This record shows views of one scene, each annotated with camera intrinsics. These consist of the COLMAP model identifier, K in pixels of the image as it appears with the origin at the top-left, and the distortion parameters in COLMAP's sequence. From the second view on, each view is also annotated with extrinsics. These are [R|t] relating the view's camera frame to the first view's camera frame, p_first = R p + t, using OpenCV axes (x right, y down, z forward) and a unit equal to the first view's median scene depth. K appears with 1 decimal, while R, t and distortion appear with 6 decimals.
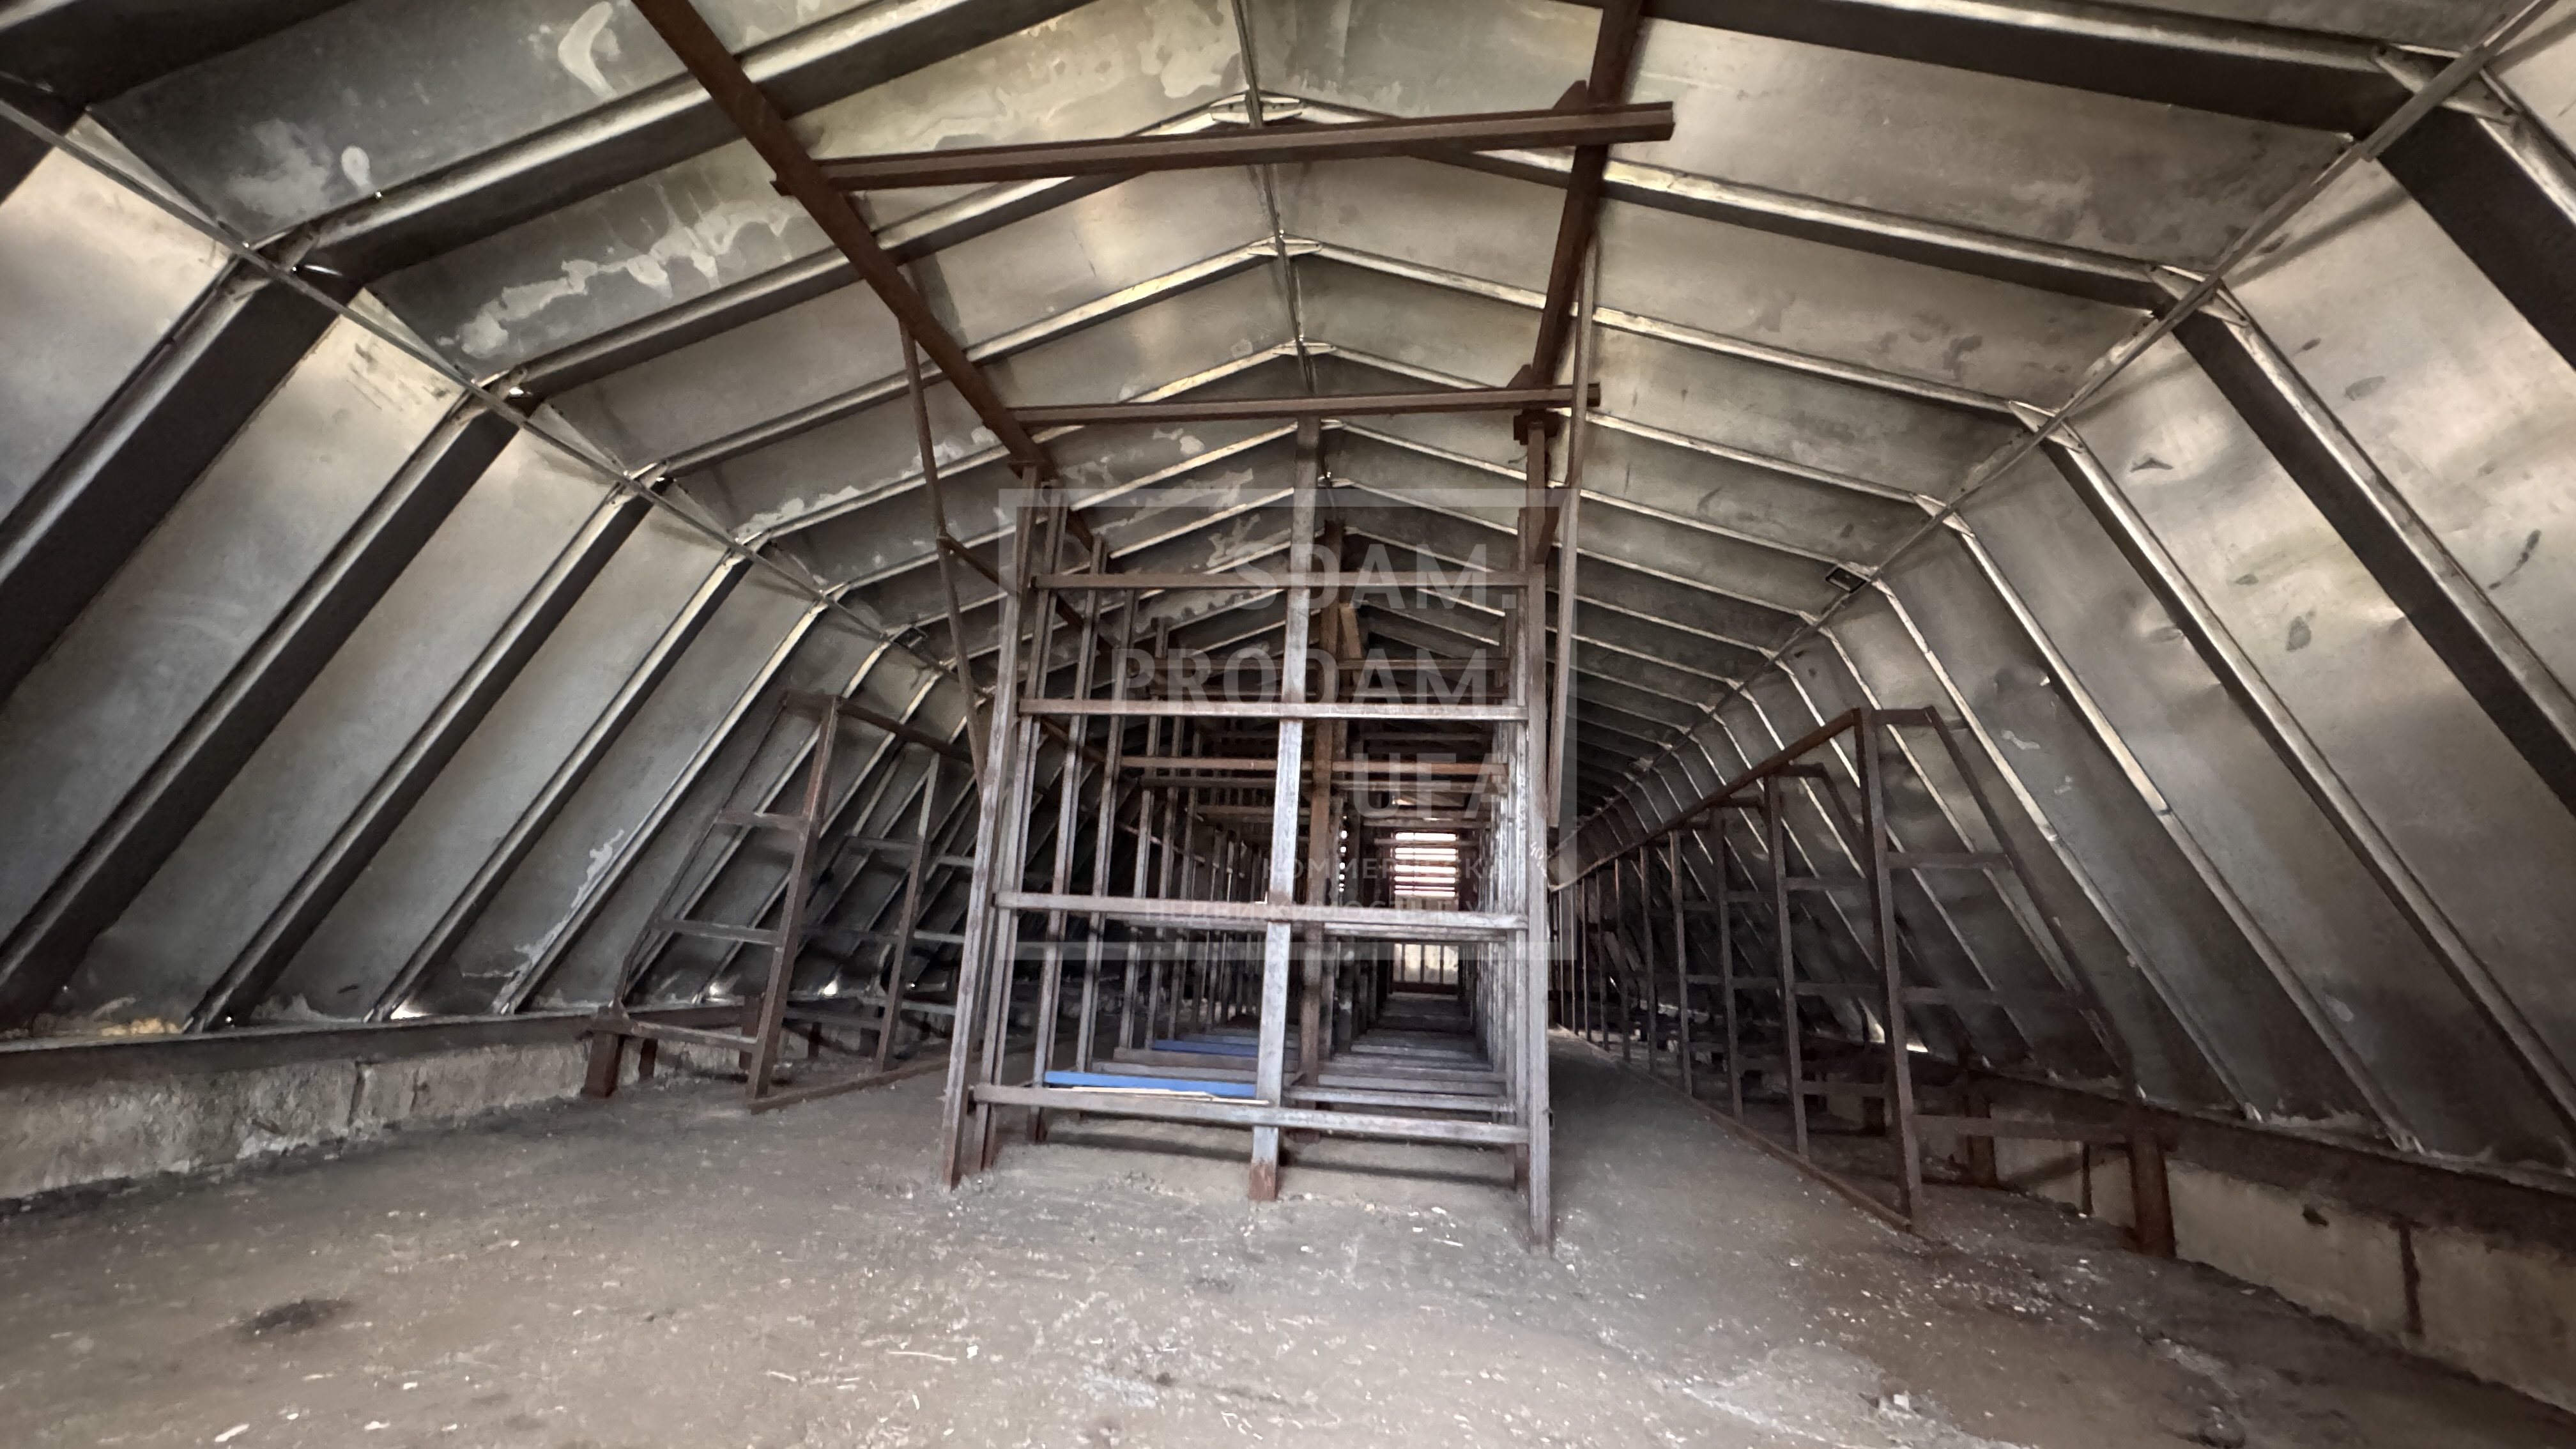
lens RADIAL K [[1036.1, 0, 1279.2], [0, 1036.1, 711.9], [0, 0, 1]] dist [-0.000113, -0.000071]
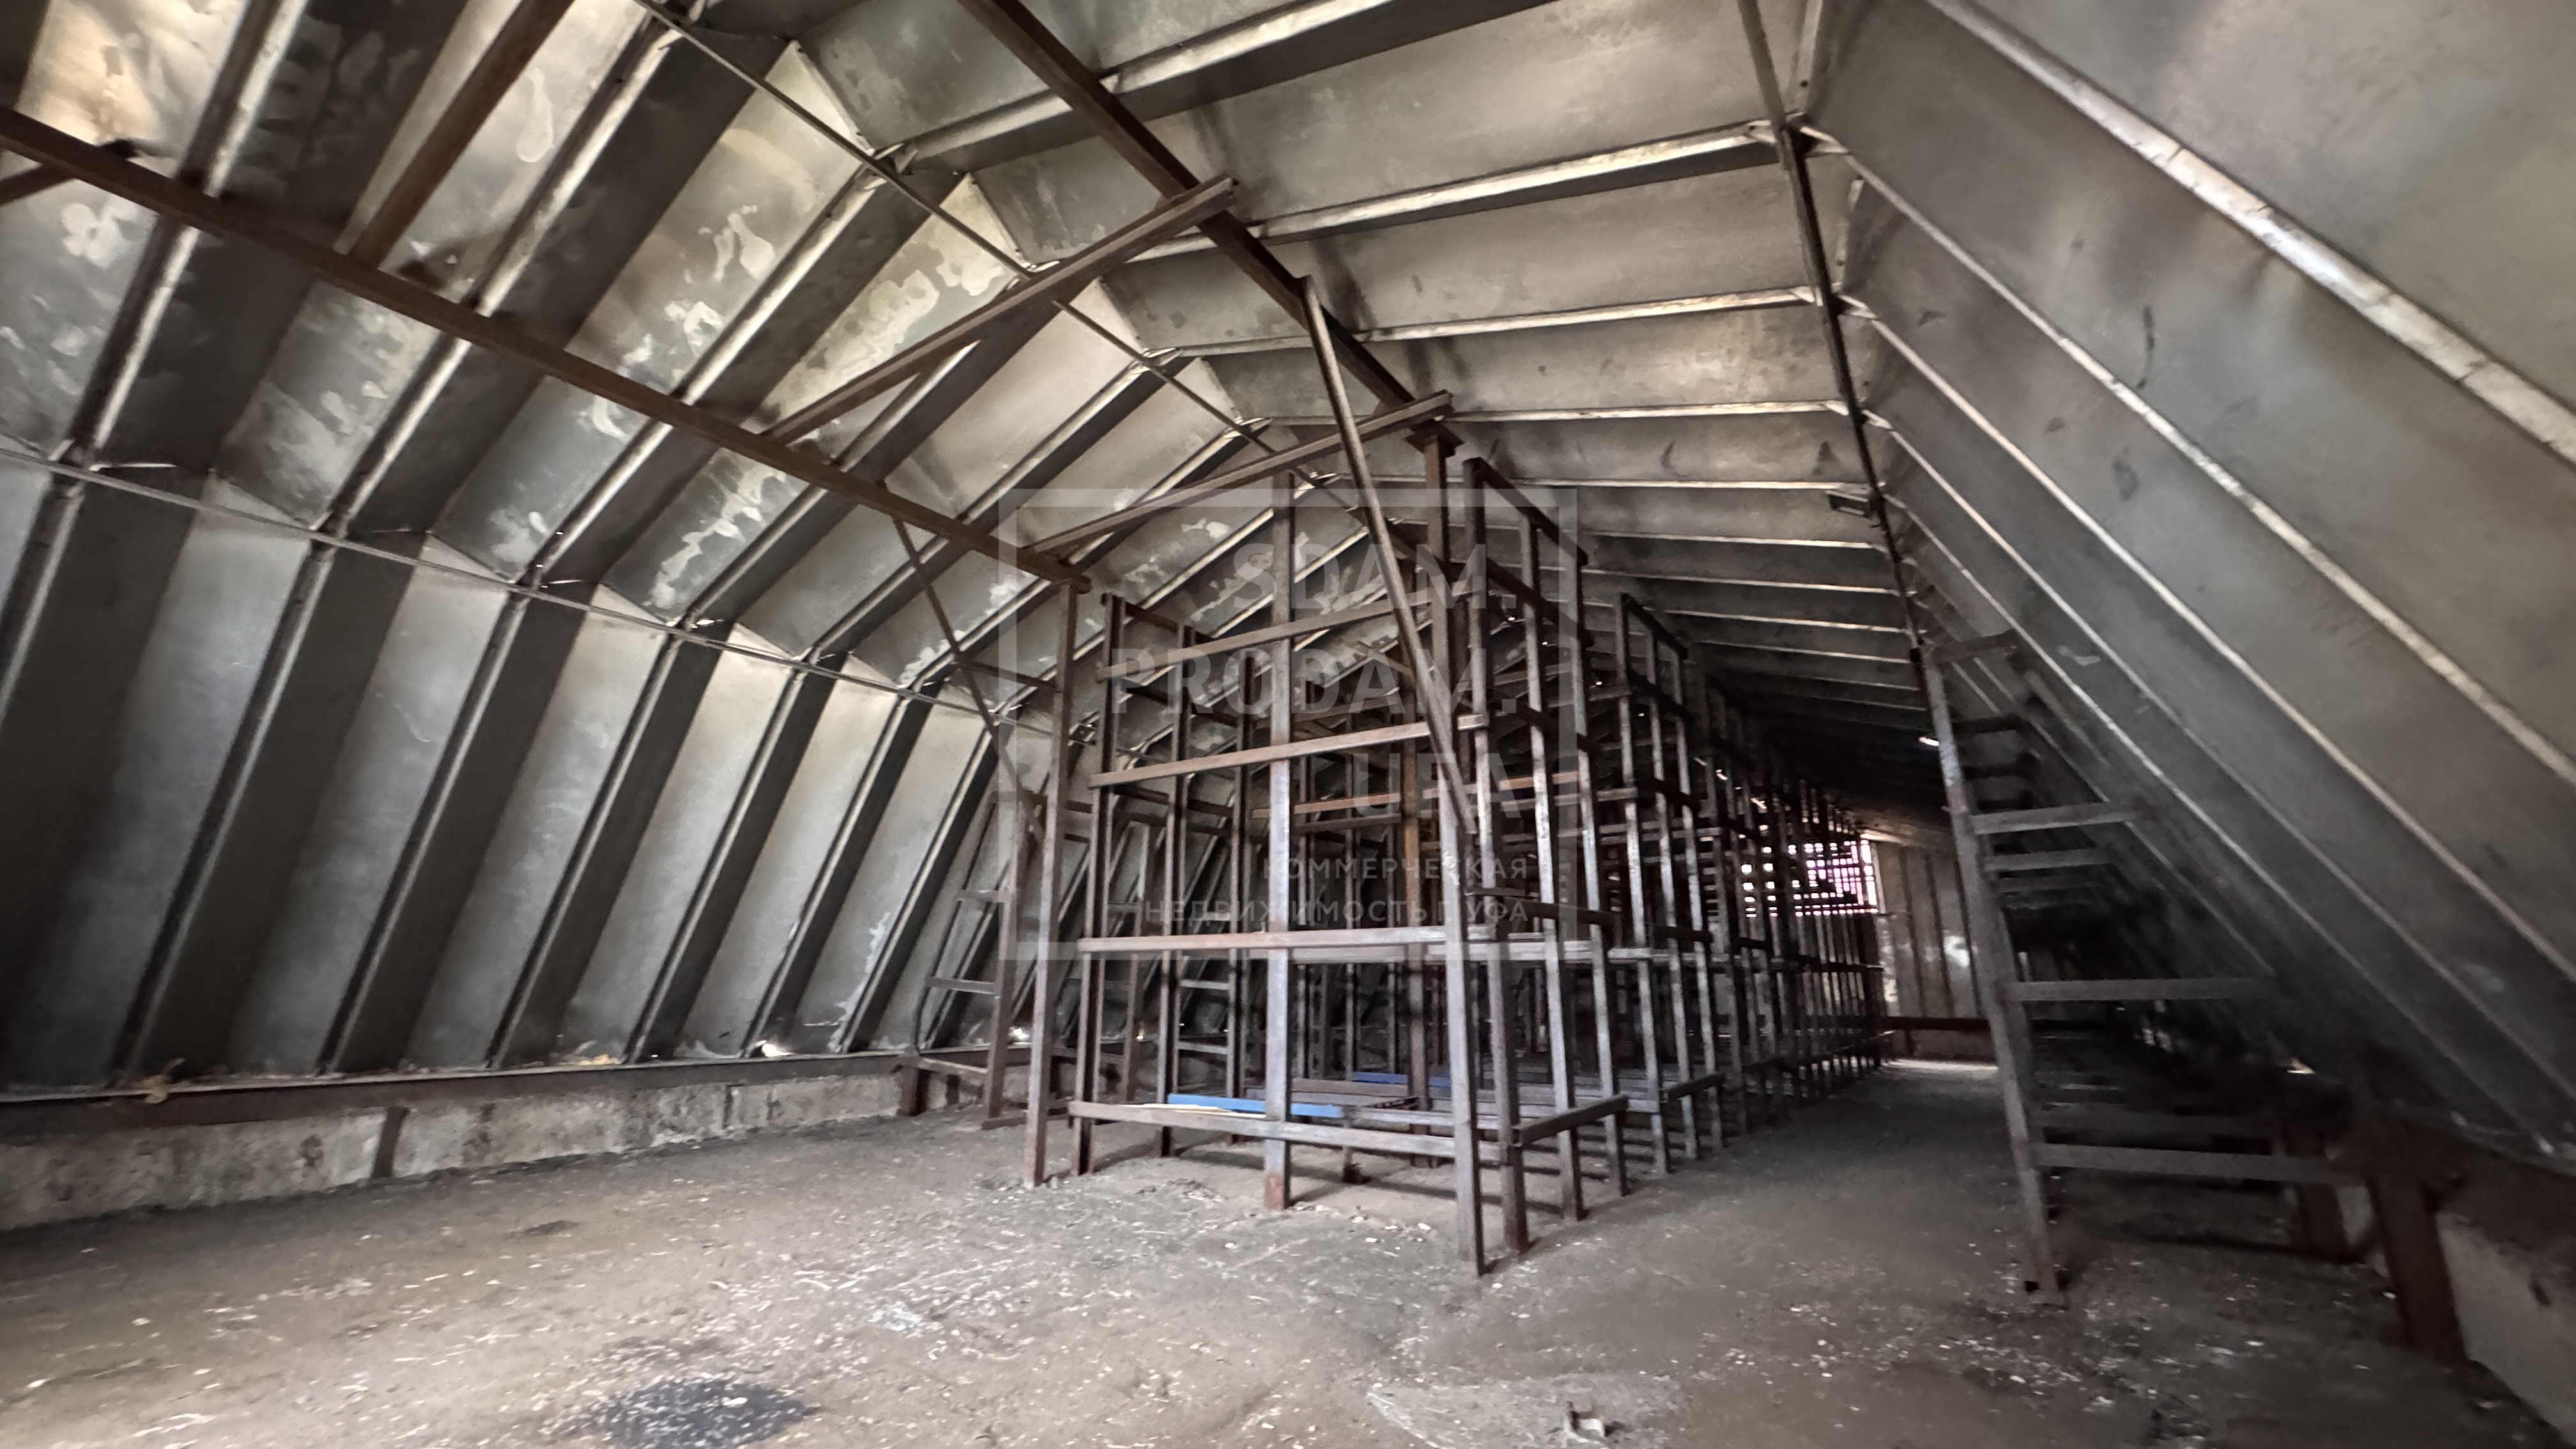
lens RADIAL K [[1033.9, 0, 1278.2], [0, 1033.9, 711.6], [0, 0, 1]] dist [0.000146, 0.000358]
pose [[0.883990, -0.164201, -0.437720, 0.549699], [0.142796, 0.986380, -0.081637, 0.049729], [0.445163, 0.009662, 0.895397, 0.033479]]
